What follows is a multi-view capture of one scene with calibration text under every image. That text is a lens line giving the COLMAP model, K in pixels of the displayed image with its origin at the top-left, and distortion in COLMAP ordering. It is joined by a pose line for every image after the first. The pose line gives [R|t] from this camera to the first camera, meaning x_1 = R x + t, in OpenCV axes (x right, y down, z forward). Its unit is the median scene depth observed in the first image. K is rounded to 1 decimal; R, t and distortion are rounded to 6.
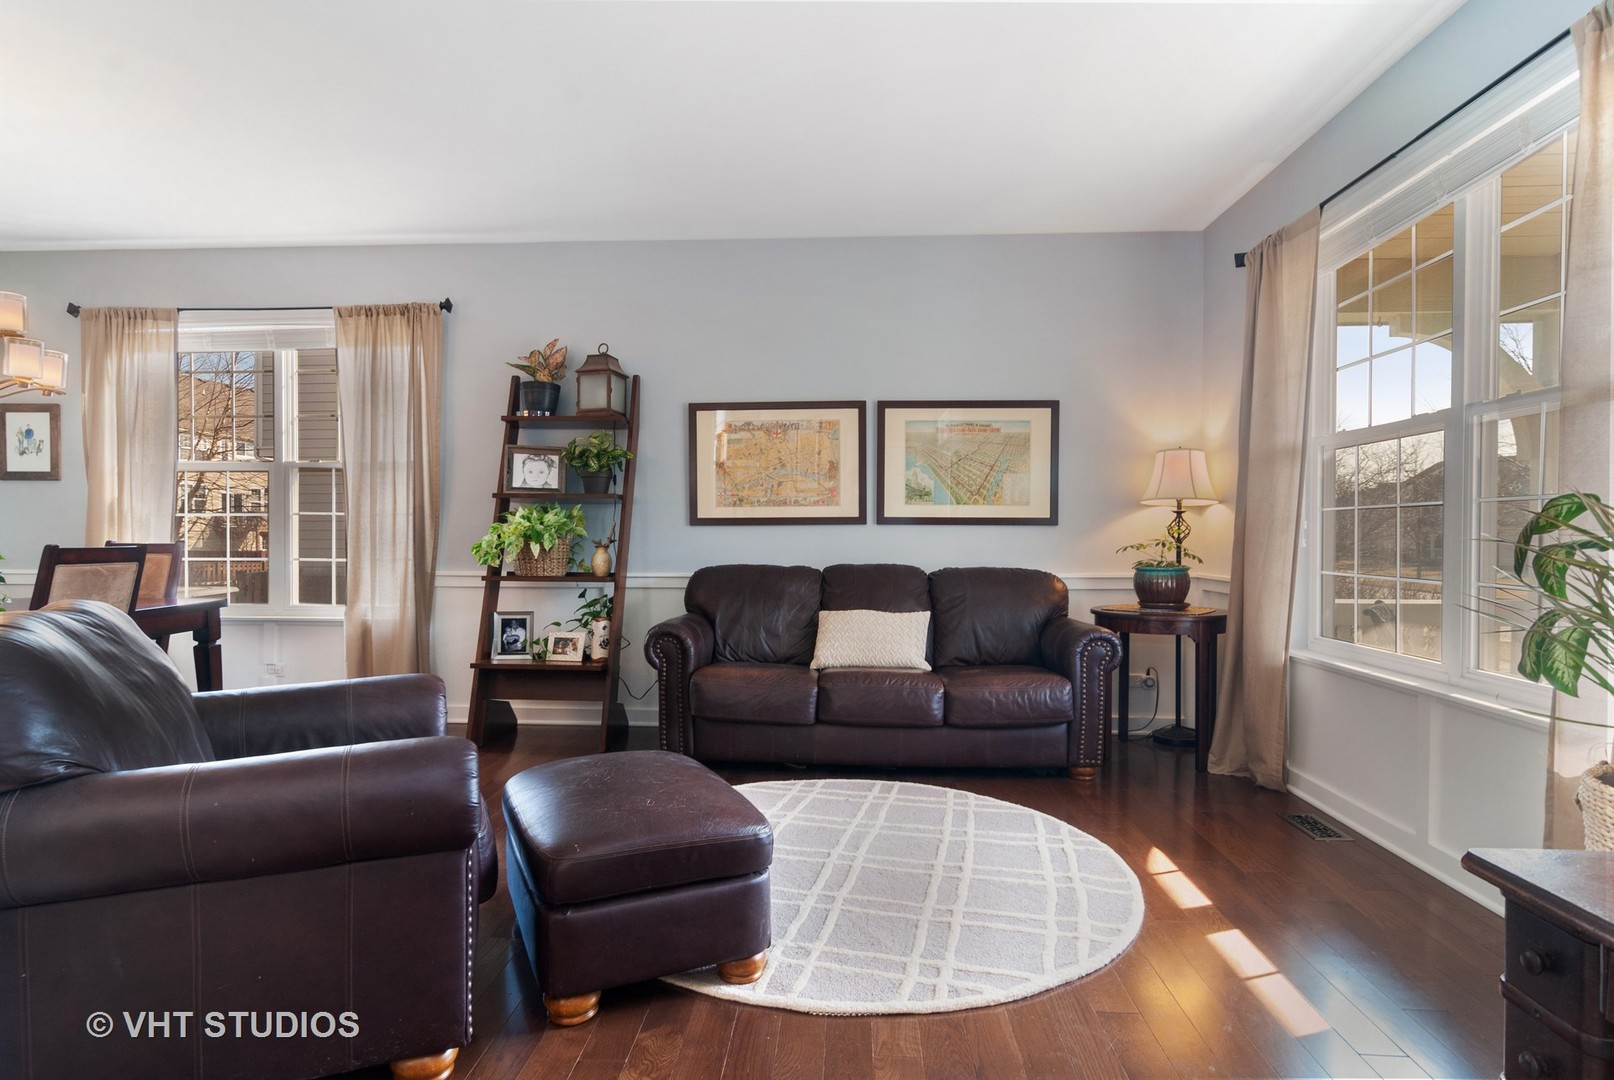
lens RADIAL K [[870.9, 0, 802.7], [0, 870.9, 551.1], [0, 0, 1]] dist [-0.001601, 0.002831]
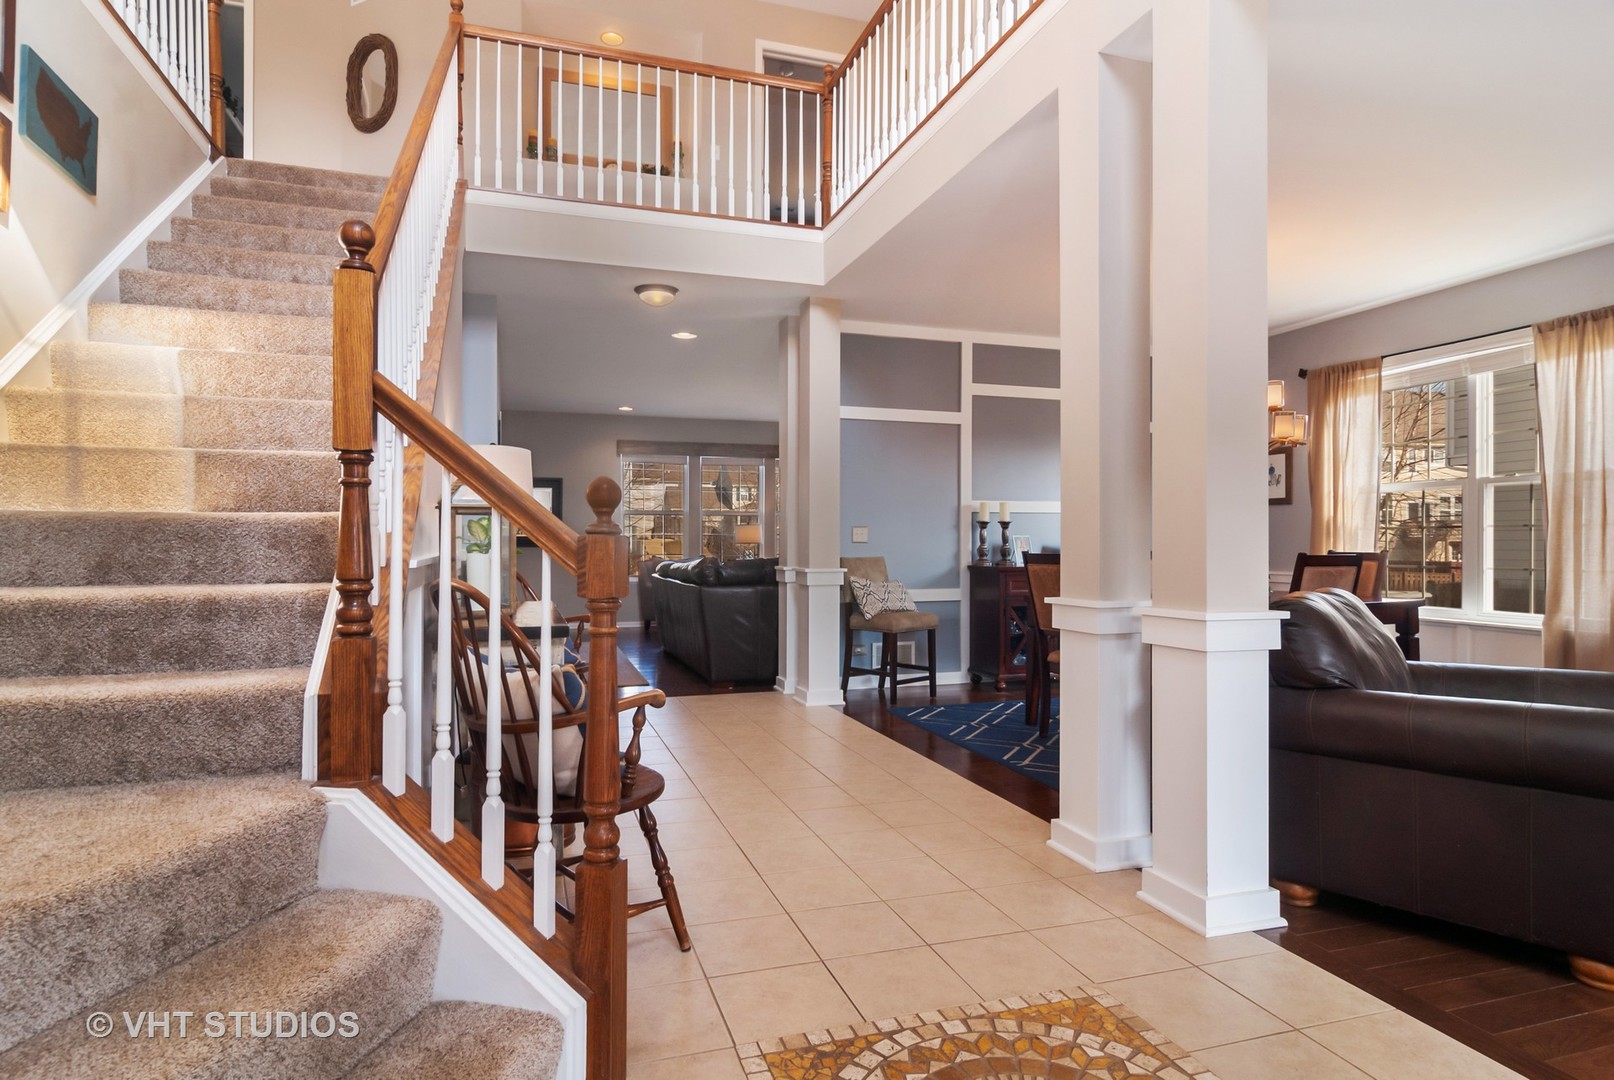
lens RADIAL K [[870.9, 0, 786.8], [0, 870.9, 538.6], [0, 0, 1]] dist [-0.001601, 0.002831]
pose [[0.355445, -0.006146, -0.934677, 0.109493], [-0.017852, 0.999751, -0.013363, 0.002379], [0.934527, 0.021436, 0.355247, -0.185105]]
